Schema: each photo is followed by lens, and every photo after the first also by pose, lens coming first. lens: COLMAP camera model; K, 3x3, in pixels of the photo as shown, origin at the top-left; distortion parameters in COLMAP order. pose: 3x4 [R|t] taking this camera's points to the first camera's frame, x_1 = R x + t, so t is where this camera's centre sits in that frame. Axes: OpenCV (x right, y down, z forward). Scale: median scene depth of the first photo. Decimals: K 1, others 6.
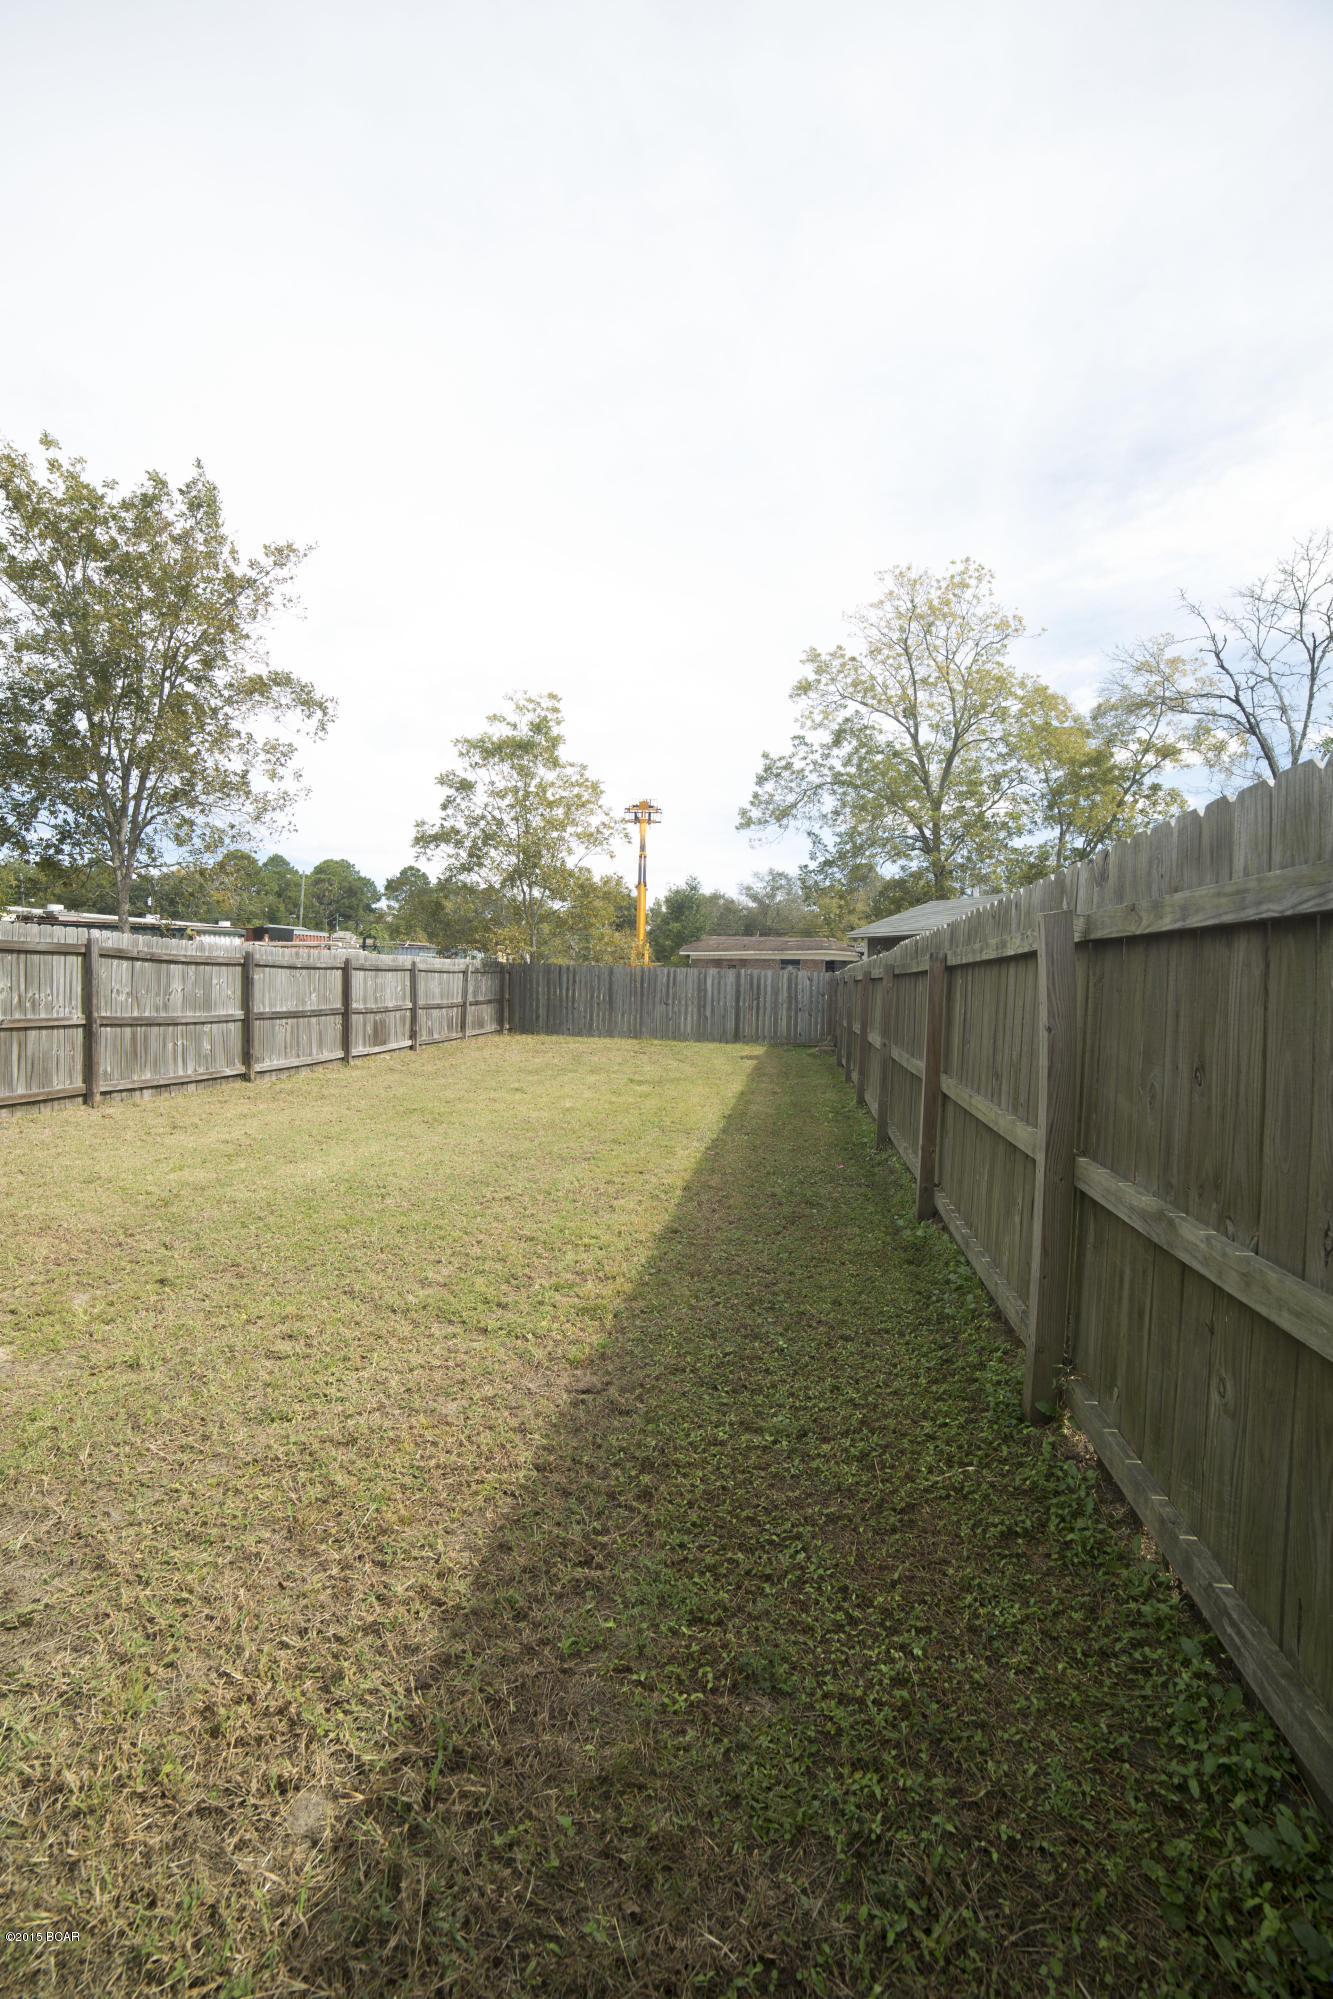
lens RADIAL K [[798.2, 0, 666.5], [0, 798.2, 999.5], [0, 0, 1]] dist [0.000053, -0.000001]
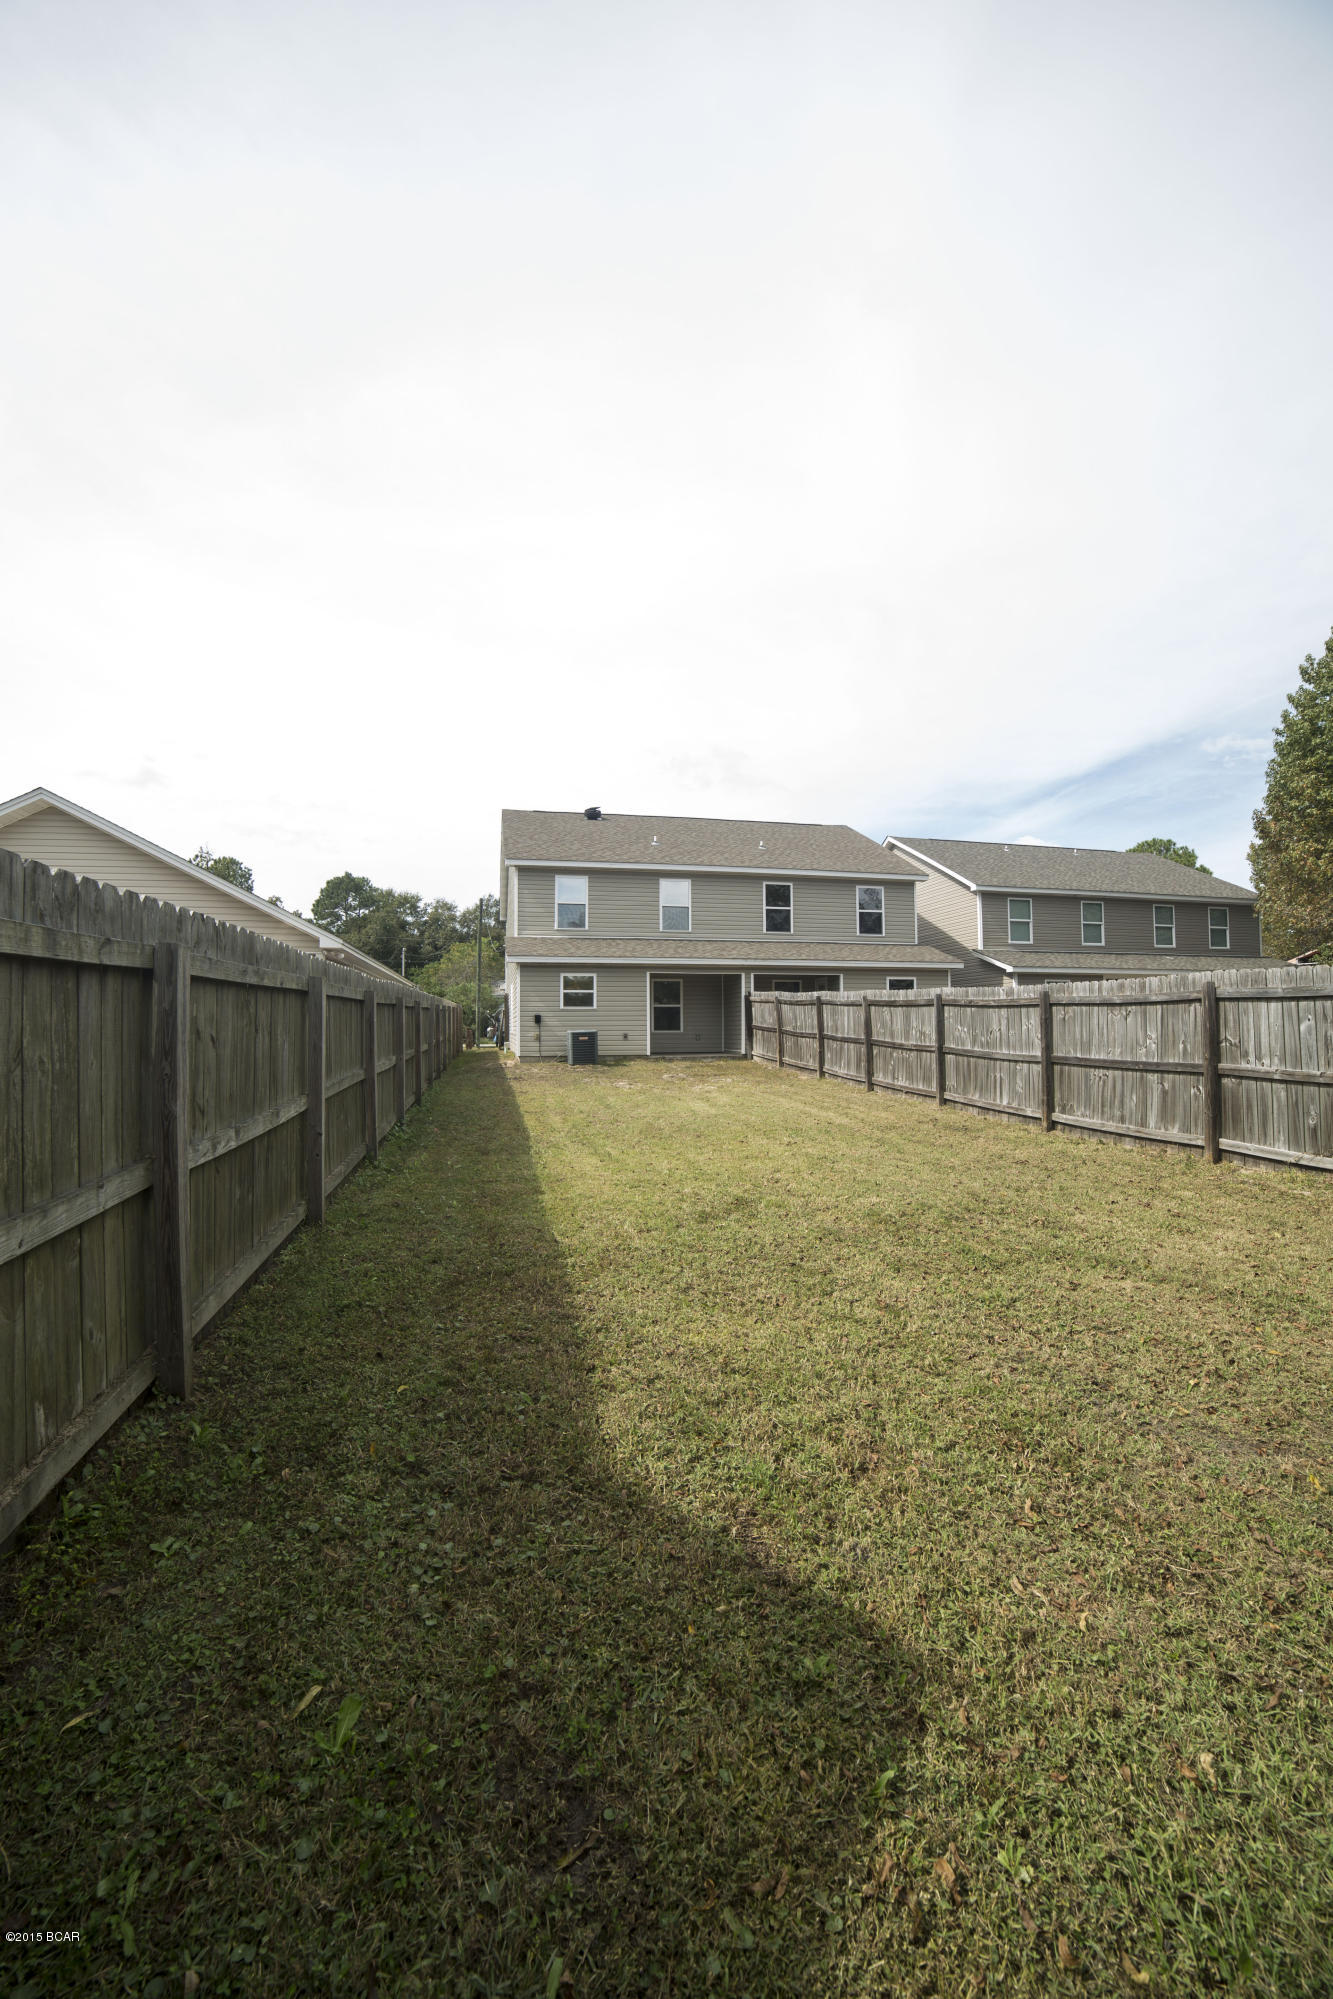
lens RADIAL K [[798.2, 0, 666.5], [0, 798.2, 999.5], [0, 0, 1]] dist [0.000053, -0.000001]
pose [[-0.924398, -0.043159, -0.378981, 0.248757], [-0.038409, 0.999060, -0.020090, -0.012999], [0.379492, -0.004015, -0.925186, 1.706185]]
